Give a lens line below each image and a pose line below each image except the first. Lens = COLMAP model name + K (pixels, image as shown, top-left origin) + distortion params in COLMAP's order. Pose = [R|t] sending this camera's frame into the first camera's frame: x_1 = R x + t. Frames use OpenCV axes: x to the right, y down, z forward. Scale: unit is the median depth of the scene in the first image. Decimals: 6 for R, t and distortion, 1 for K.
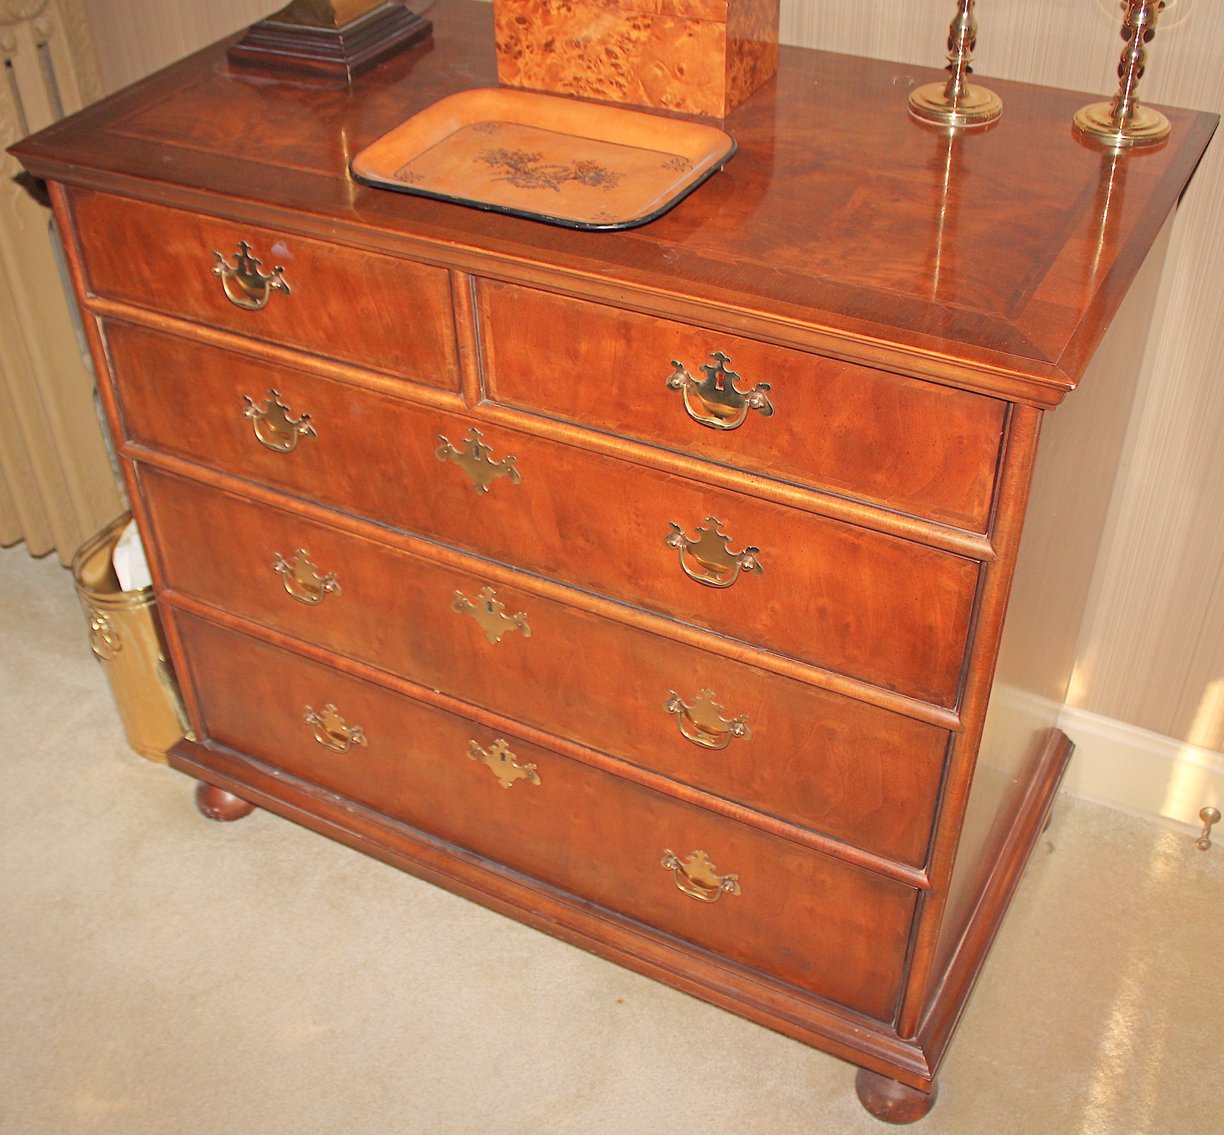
lens RADIAL K [[1481.0, 0, 563.8], [0, 1481.0, 563.5], [0, 0, 1]] dist [-0.114750, 0.000000]
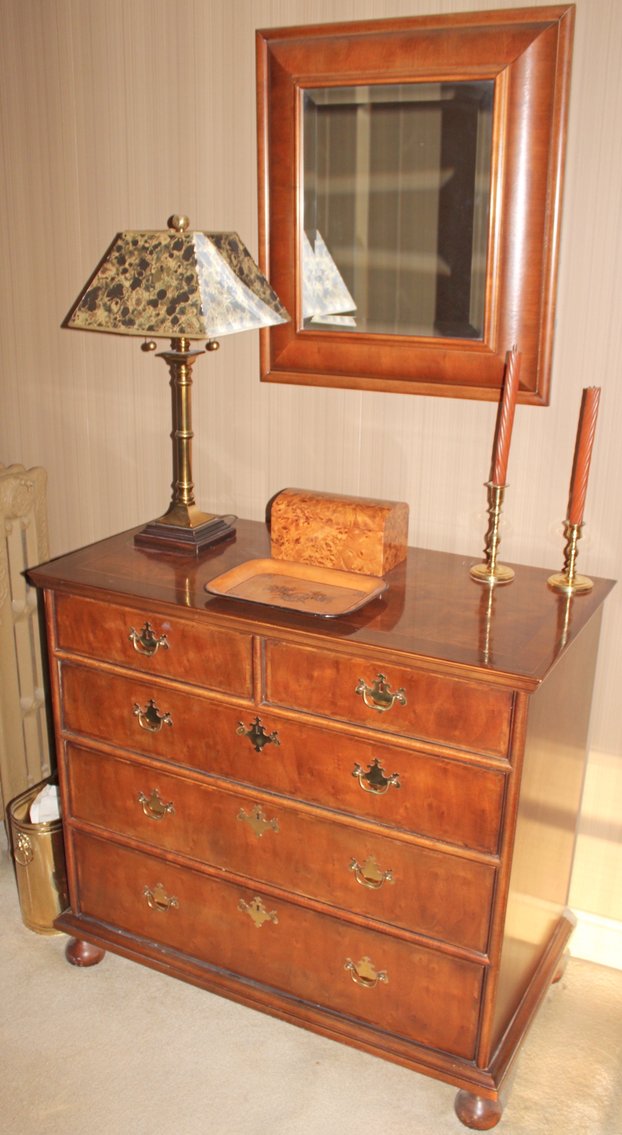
lens RADIAL K [[1058.0, 0, 310.8], [0, 1058.0, 567.0], [0, 0, 1]] dist [-0.079784, 0.000000]
pose [[0.997590, 0.045024, 0.052796, -0.068357], [-0.023890, 0.937240, -0.347867, 0.200033], [-0.065145, 0.345767, 0.936056, -0.389049]]
